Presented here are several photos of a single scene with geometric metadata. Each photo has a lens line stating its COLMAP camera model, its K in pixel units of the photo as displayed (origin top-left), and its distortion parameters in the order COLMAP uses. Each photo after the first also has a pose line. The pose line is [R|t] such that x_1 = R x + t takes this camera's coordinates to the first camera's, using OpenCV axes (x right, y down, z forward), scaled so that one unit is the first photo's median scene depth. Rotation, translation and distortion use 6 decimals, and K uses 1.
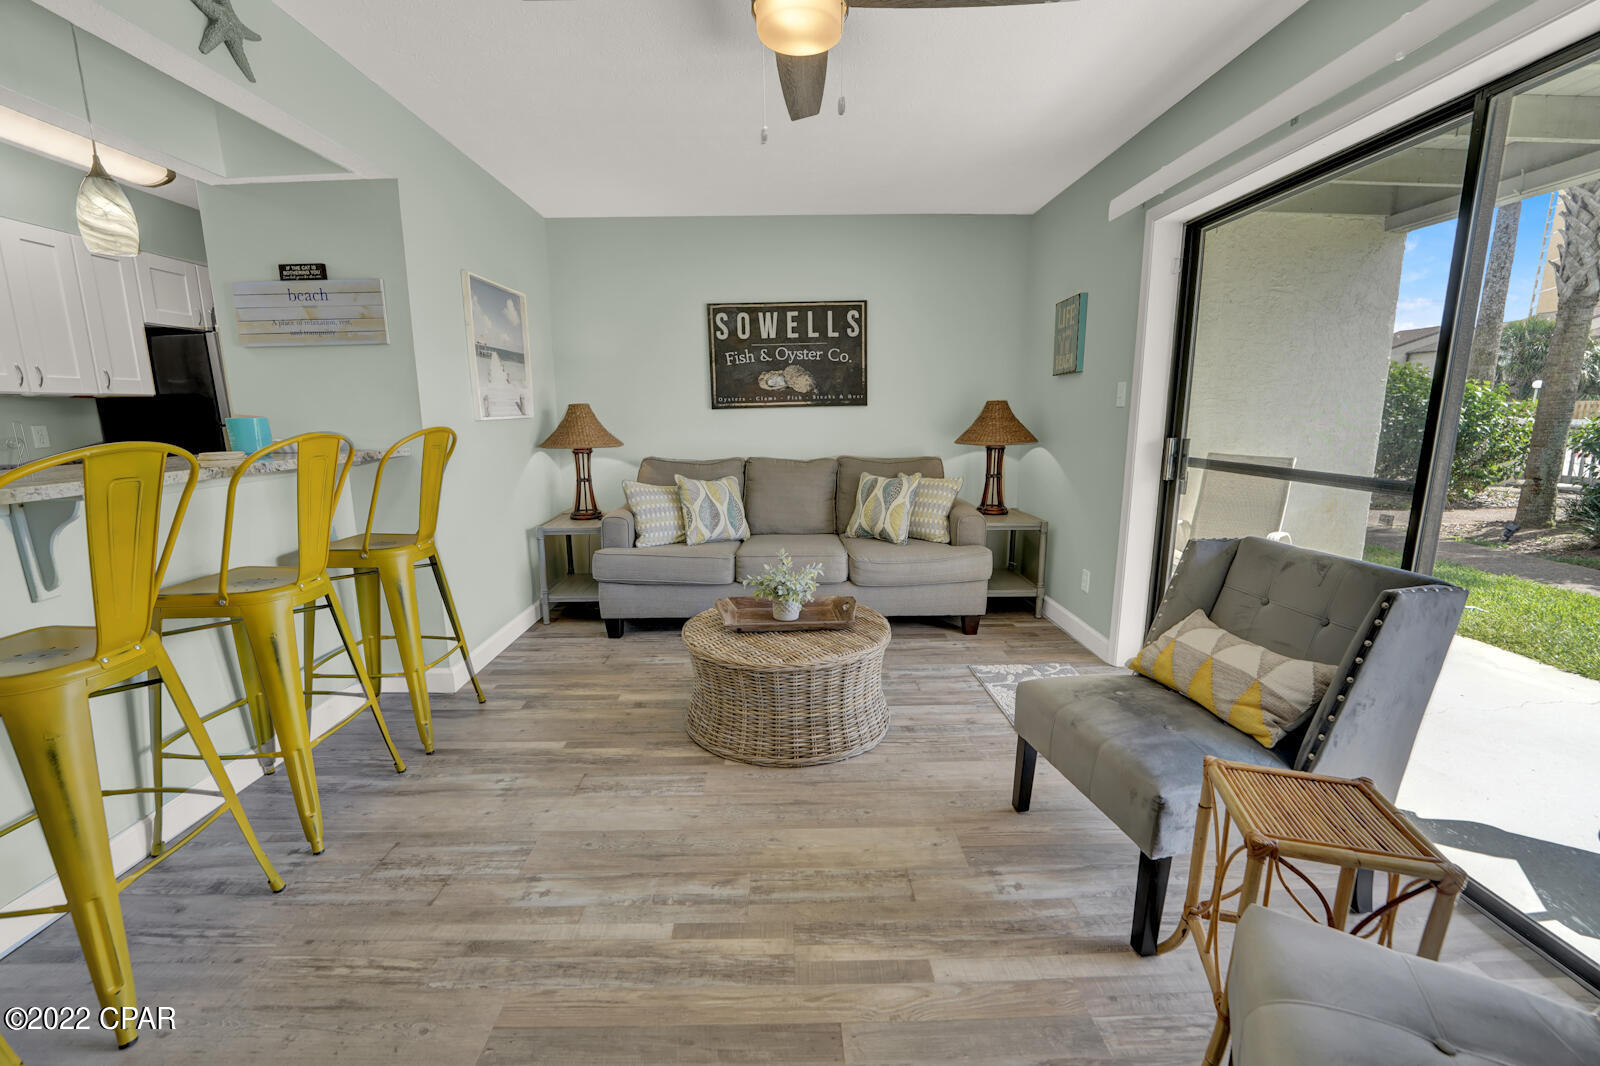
lens RADIAL K [[642.2, 0, 797.2], [0, 642.2, 542.1], [0, 0, 1]] dist [-0.031648, 0.000277]
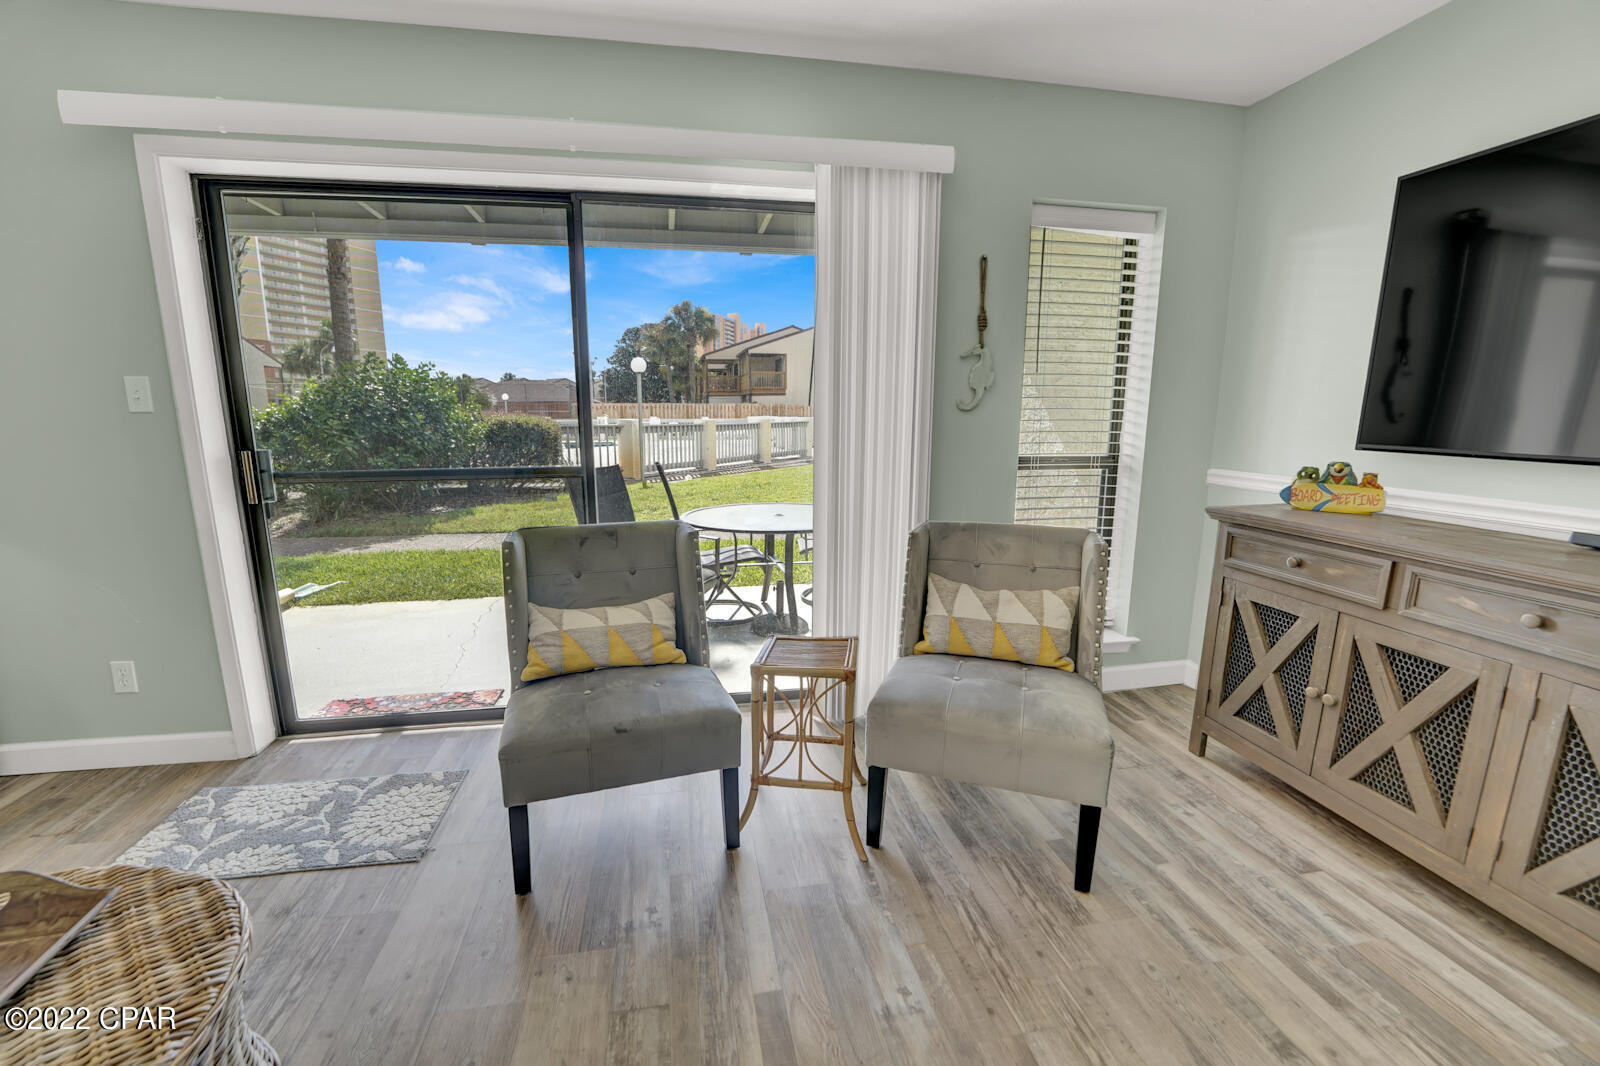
lens RADIAL K [[648.2, 0, 794.0], [0, 648.2, 541.0], [0, 0, 1]] dist [-0.025399, 0.000363]
pose [[-0.155835, -0.180181, 0.971211, -0.551088], [0.200198, 0.957056, 0.209677, -0.157668], [-0.967283, 0.227109, -0.113071, 0.814249]]
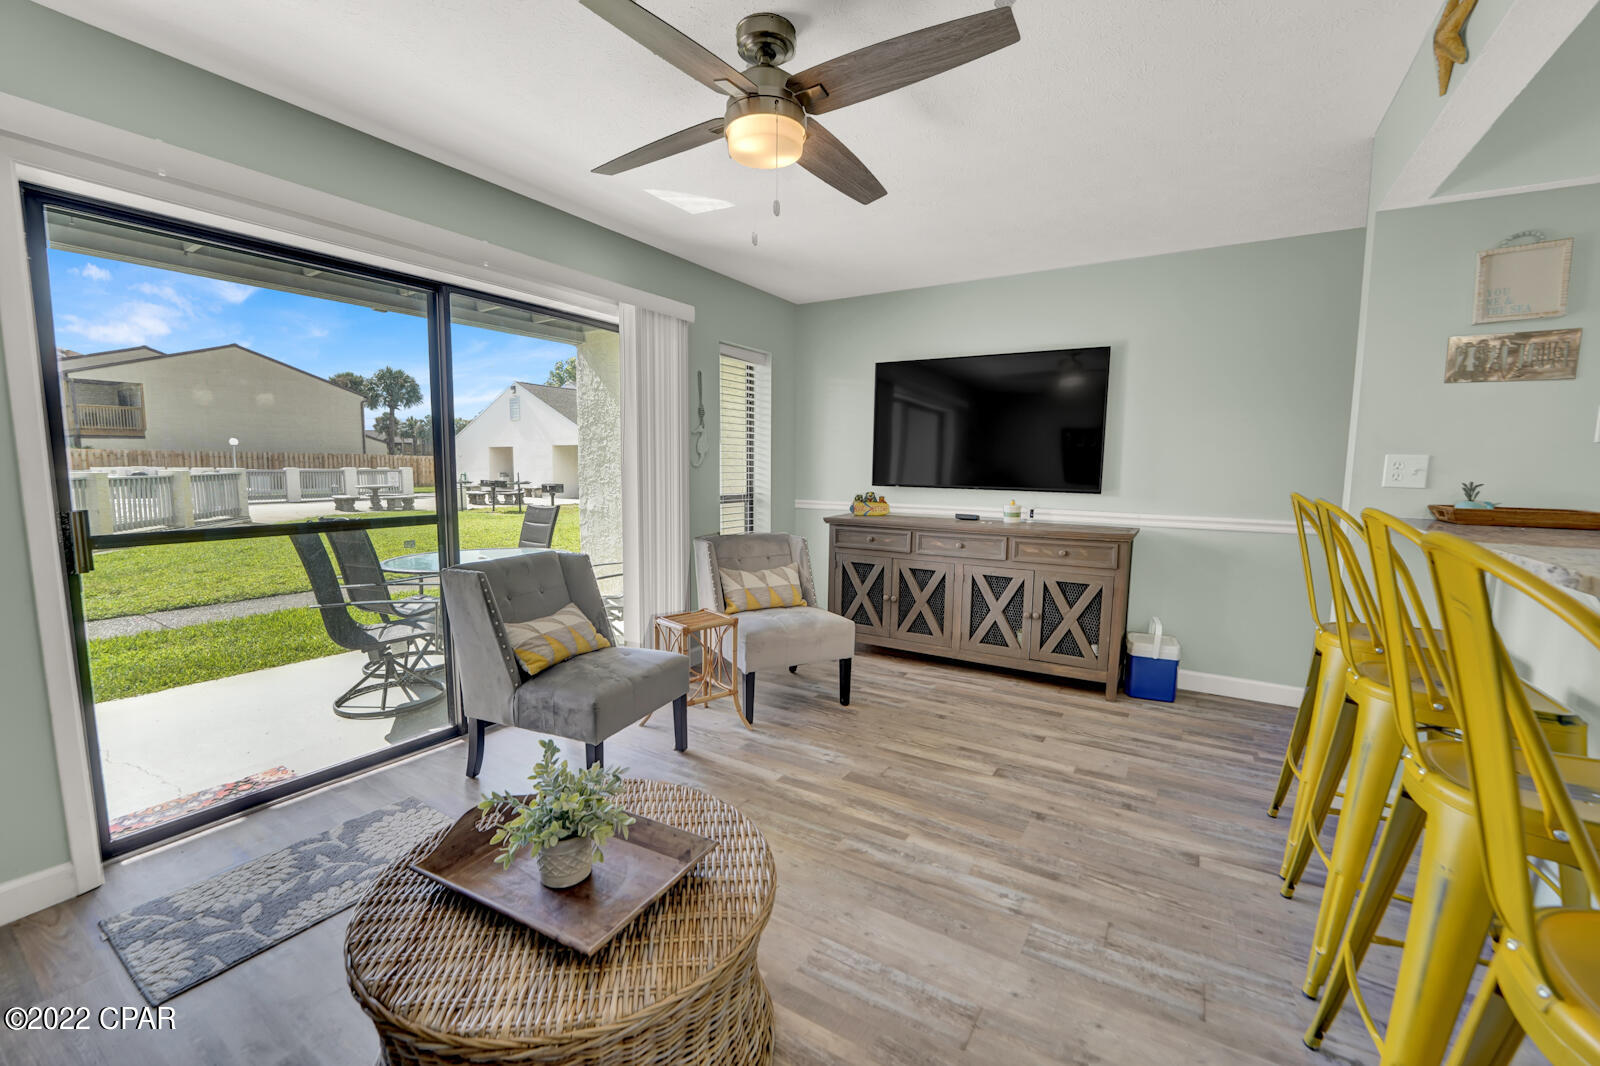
lens RADIAL K [[642.2, 0, 797.2], [0, 642.2, 542.1], [0, 0, 1]] dist [-0.031648, 0.000277]
pose [[-0.835446, -0.061840, 0.546083, -0.691341], [0.109498, 0.954997, 0.275666, -0.406365], [-0.538554, 0.290099, -0.791077, 1.971081]]
